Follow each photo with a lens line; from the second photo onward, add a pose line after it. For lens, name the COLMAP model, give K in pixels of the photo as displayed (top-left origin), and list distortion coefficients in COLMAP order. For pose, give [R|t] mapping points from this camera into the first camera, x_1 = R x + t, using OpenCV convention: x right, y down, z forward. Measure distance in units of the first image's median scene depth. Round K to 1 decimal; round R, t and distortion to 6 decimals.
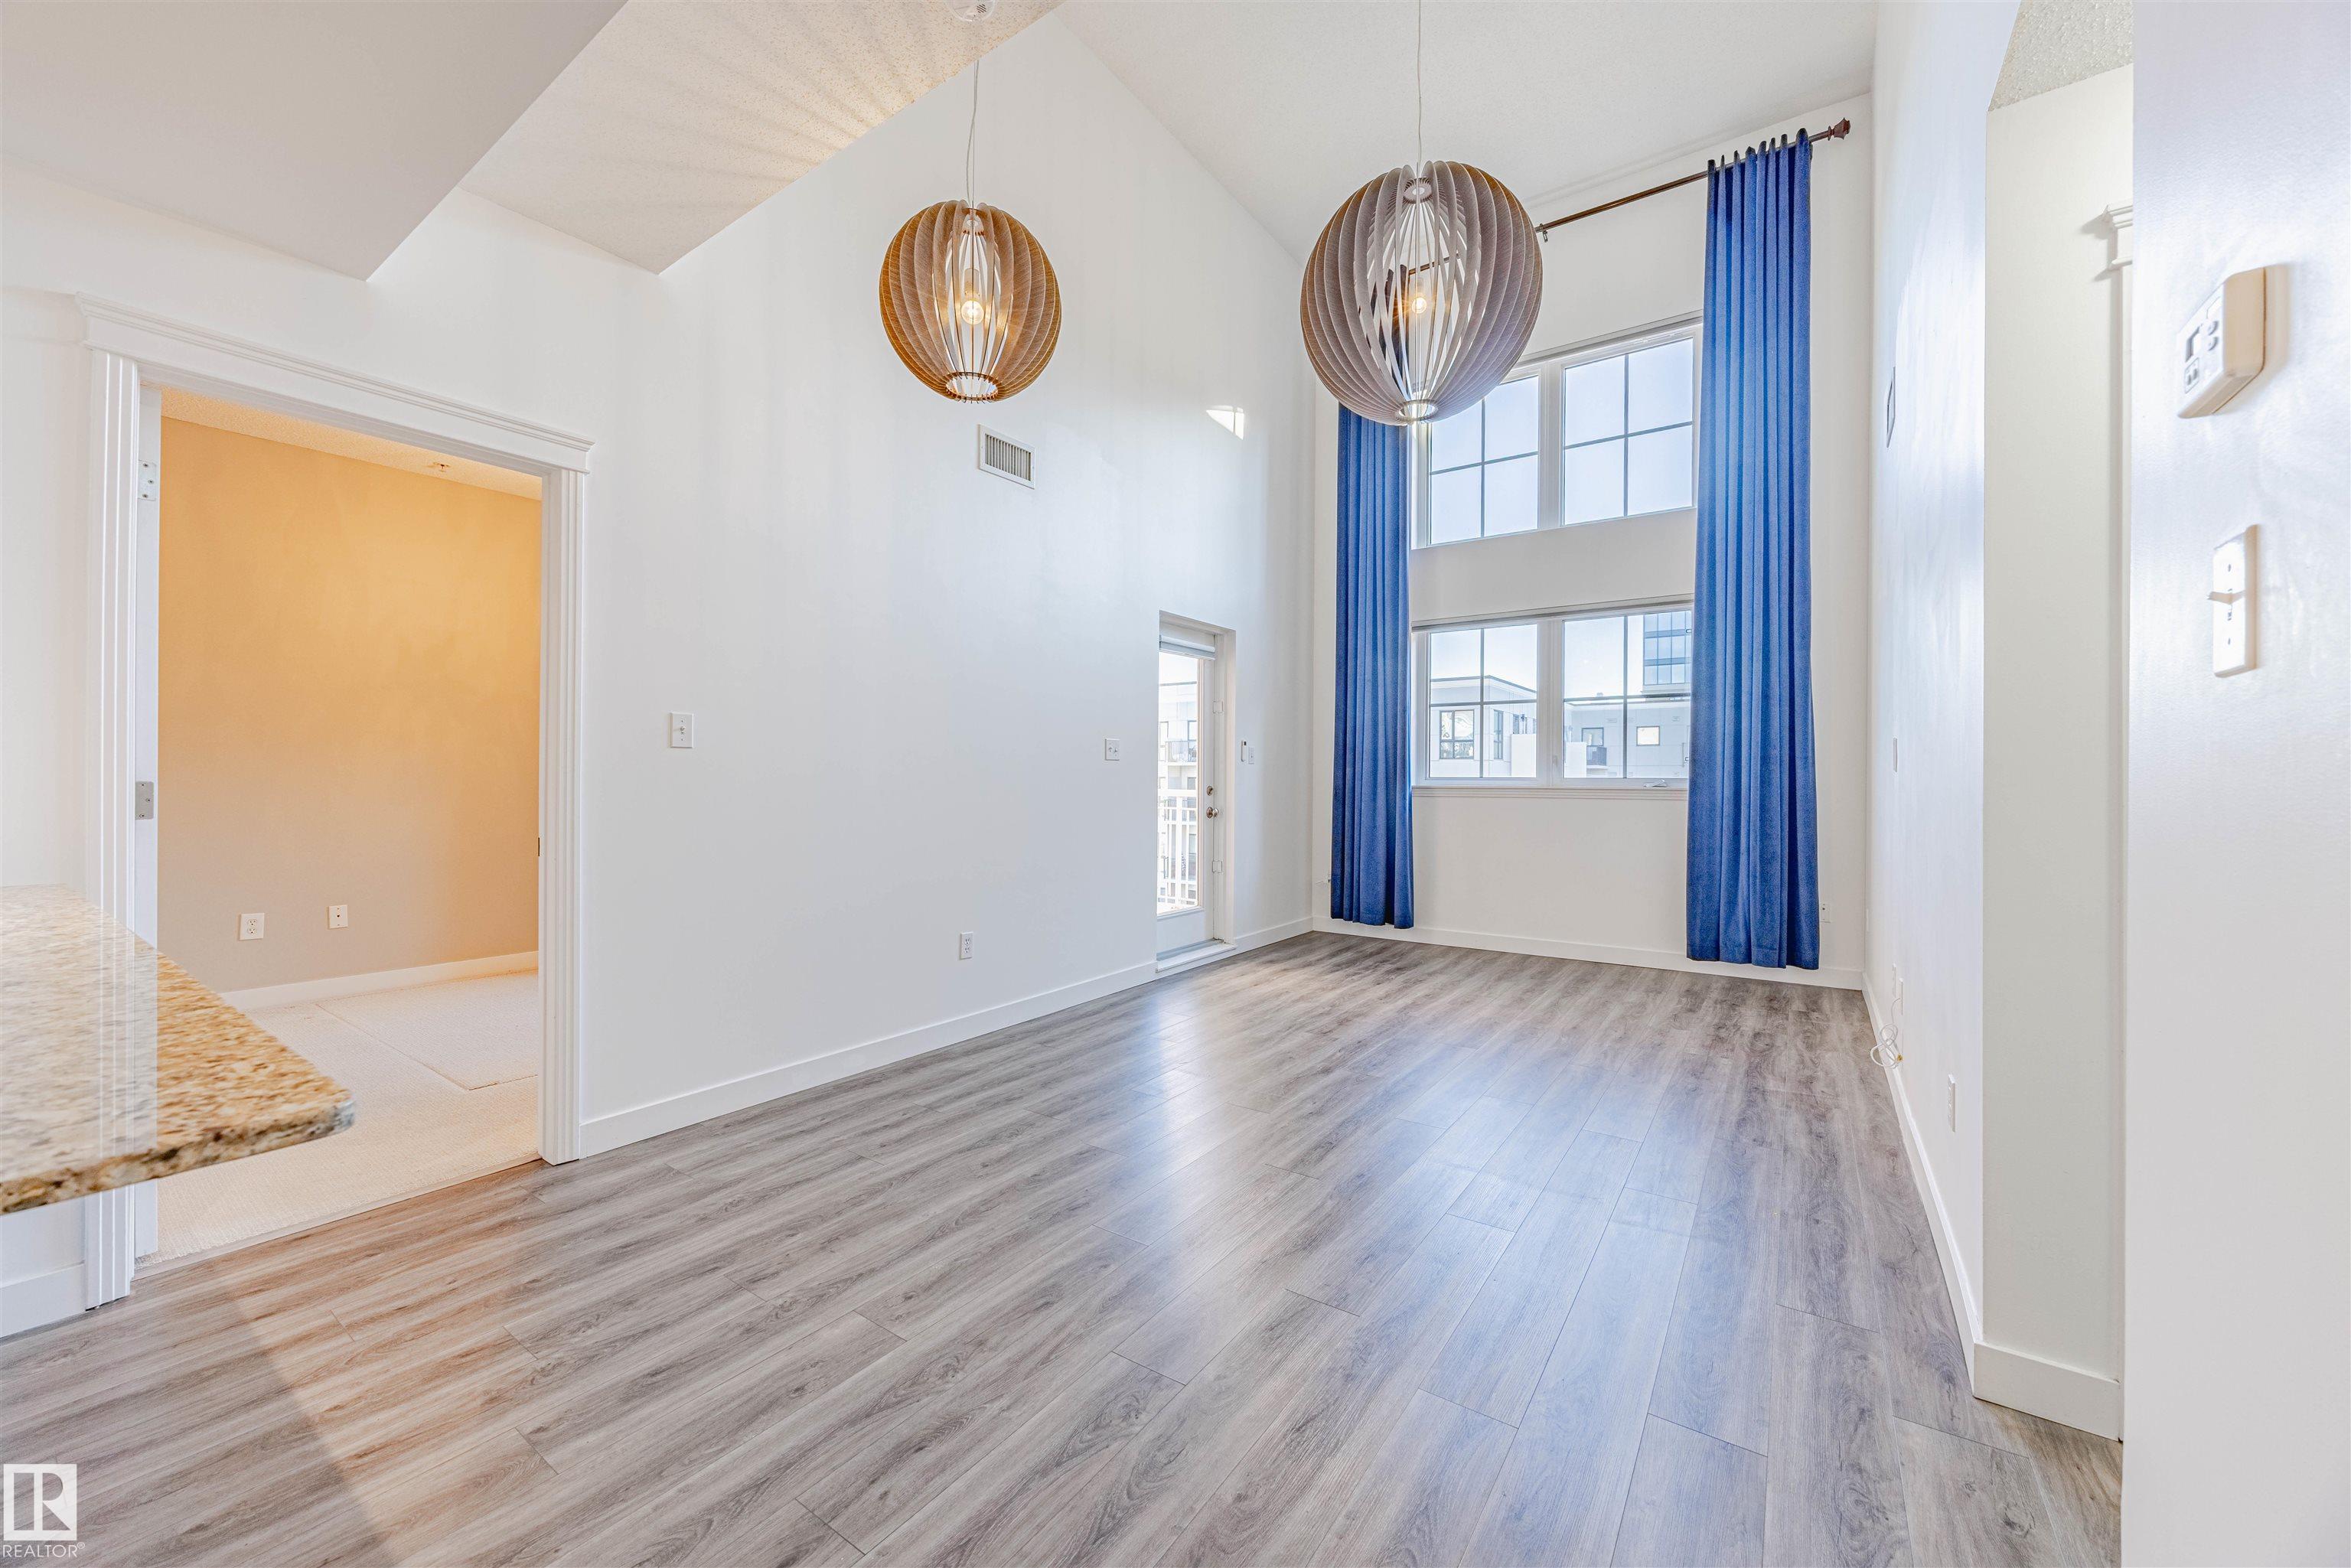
lens RADIAL K [[888.6, 0, 1185.3], [0, 888.6, 777.6], [0, 0, 1]] dist [-0.000049, -0.000367]
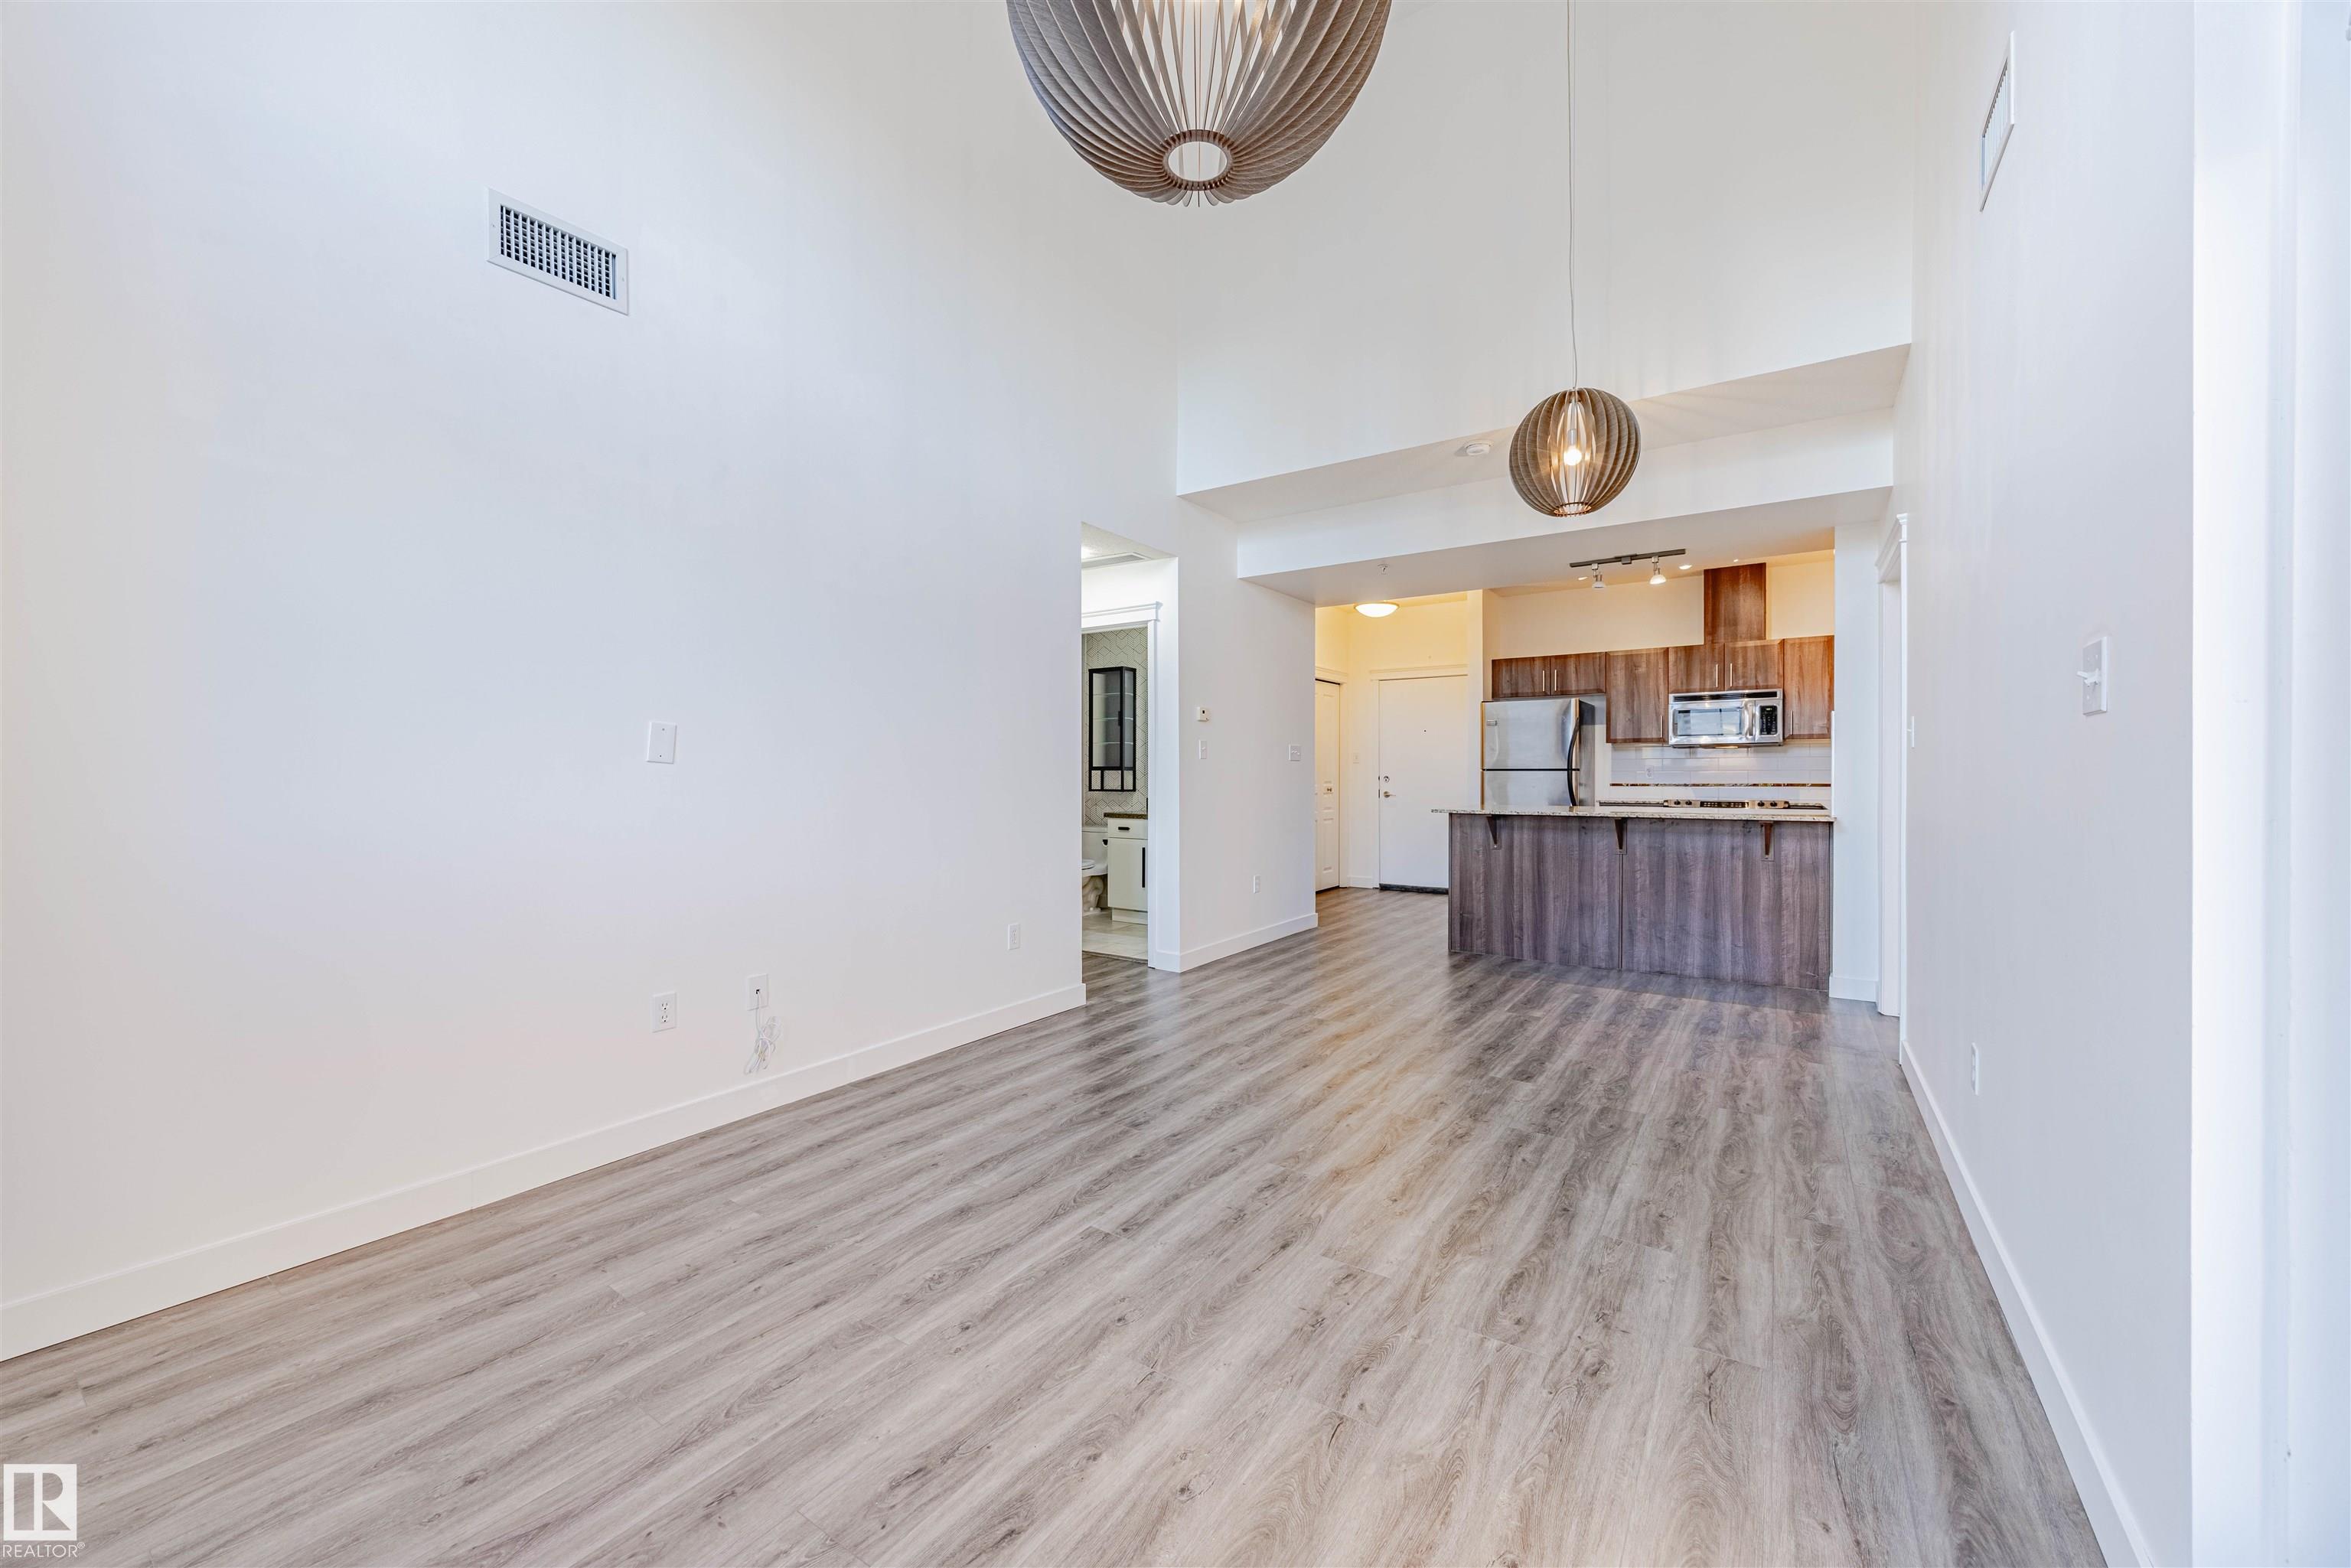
lens RADIAL K [[888.6, 0, 1185.3], [0, 888.6, 777.6], [0, 0, 1]] dist [-0.000049, -0.000367]
pose [[-0.999847, -0.002676, -0.017284, 0.206831], [-0.002713, 0.999994, 0.002111, 0.002281], [0.017278, 0.002157, -0.999848, 1.196951]]
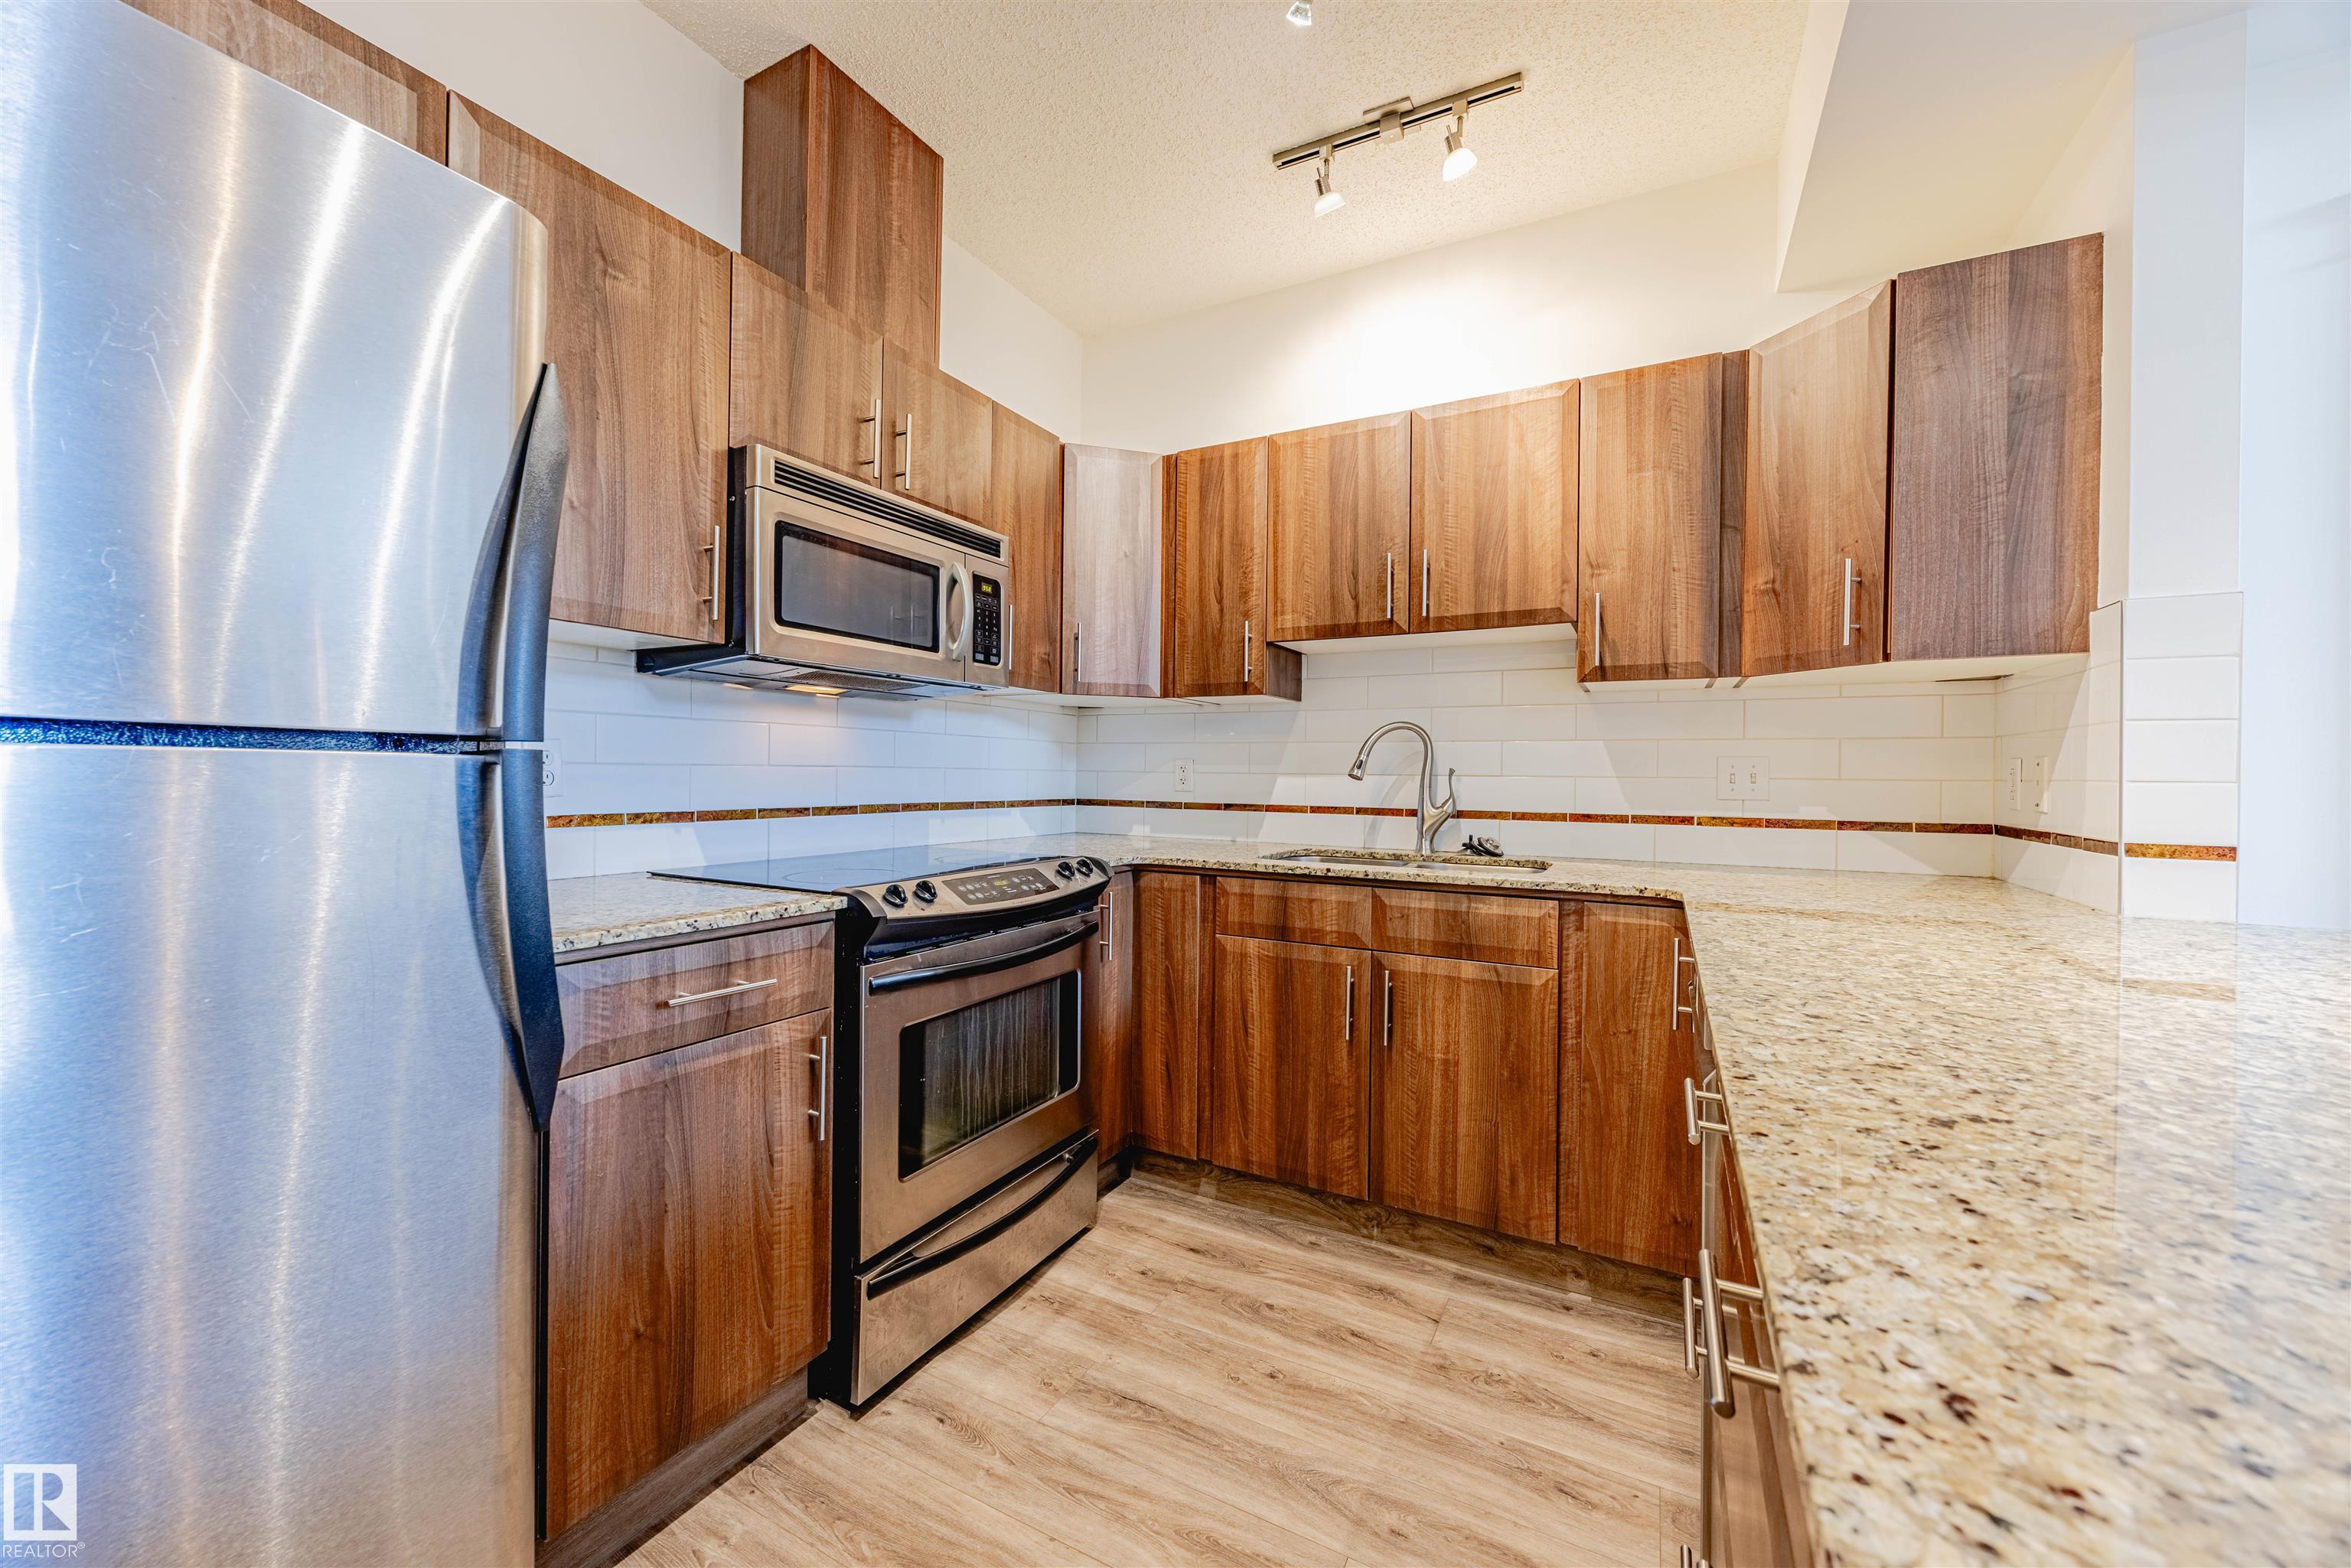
lens RADIAL K [[888.6, 0, 1185.3], [0, 888.6, 777.6], [0, 0, 1]] dist [-0.000049, -0.000367]
pose [[0.111276, -0.003082, -0.993785, -0.219543], [-0.006120, 0.999974, -0.003787, -0.002476], [0.993771, 0.006504, 0.111254, -0.037800]]
